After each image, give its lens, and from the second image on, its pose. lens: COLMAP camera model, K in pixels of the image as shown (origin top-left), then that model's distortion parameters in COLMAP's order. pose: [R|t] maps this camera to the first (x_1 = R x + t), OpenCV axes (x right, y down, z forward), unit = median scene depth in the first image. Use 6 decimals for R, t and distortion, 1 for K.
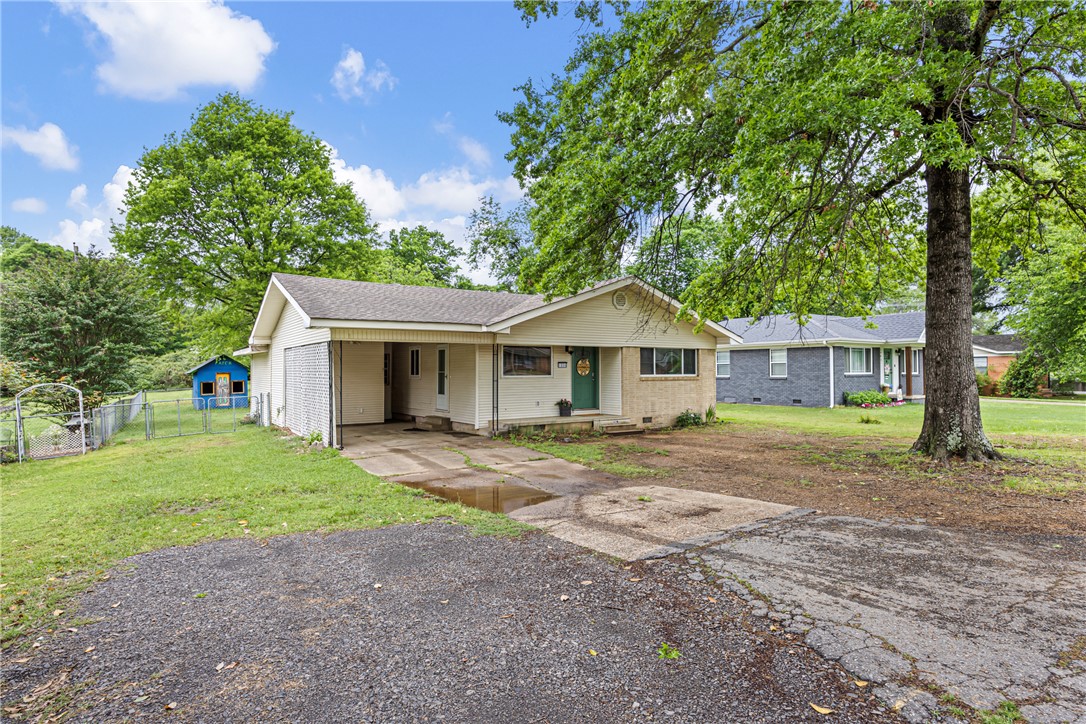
lens RADIAL K [[597.6, 0, 559.2], [0, 597.6, 361.6], [0, 0, 1]] dist [-0.001639, -0.000253]
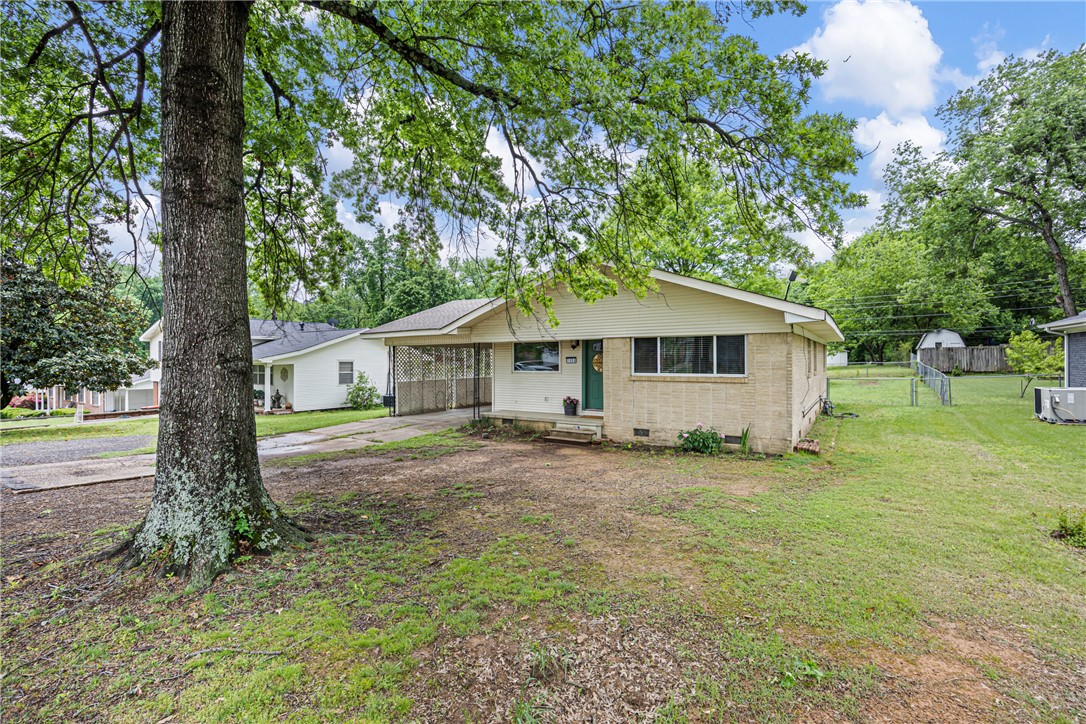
lens RADIAL K [[498.6, 0, 543.0], [0, 498.6, 362.0], [0, 0, 1]] dist [-0.018696, -0.000039]
pose [[0.354031, 0.005774, -0.935216, 0.699630], [0.015517, 0.999807, 0.012046, -0.001816], [0.935105, -0.018776, 0.353873, 0.661646]]
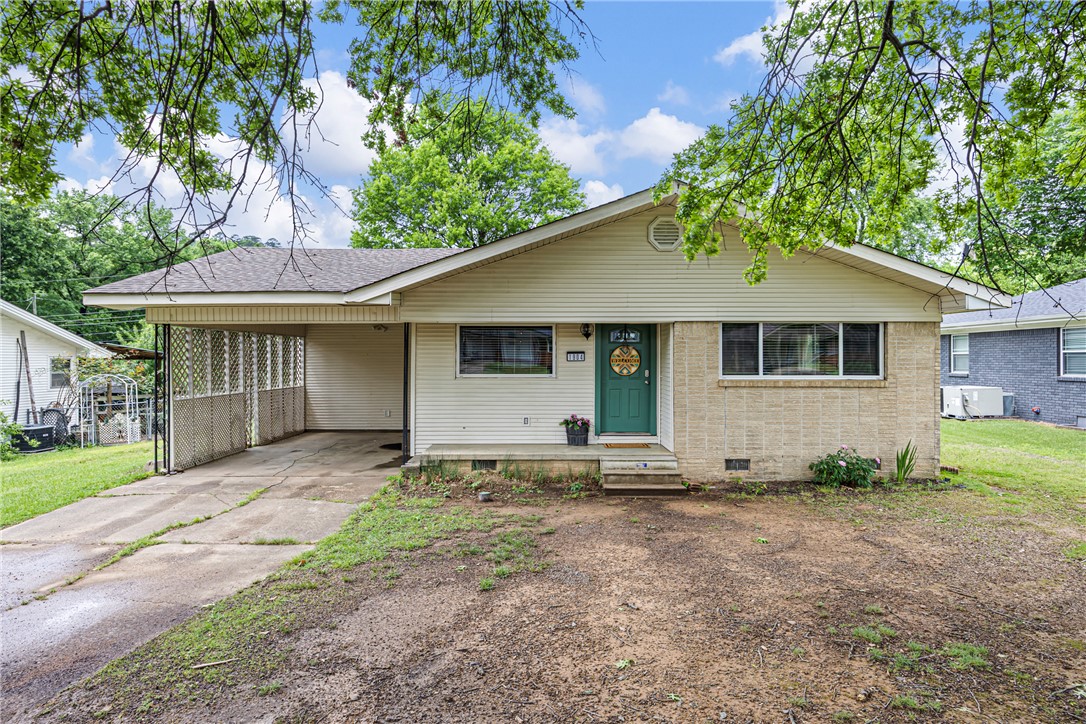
lens RADIAL K [[597.6, 0, 559.2], [0, 597.6, 361.6], [0, 0, 1]] dist [-0.001639, -0.000253]
pose [[0.821672, 0.003559, -0.569949, 0.313716], [0.004424, 0.999911, 0.012622, 0.003053], [0.569943, -0.012892, 0.821583, 0.498656]]
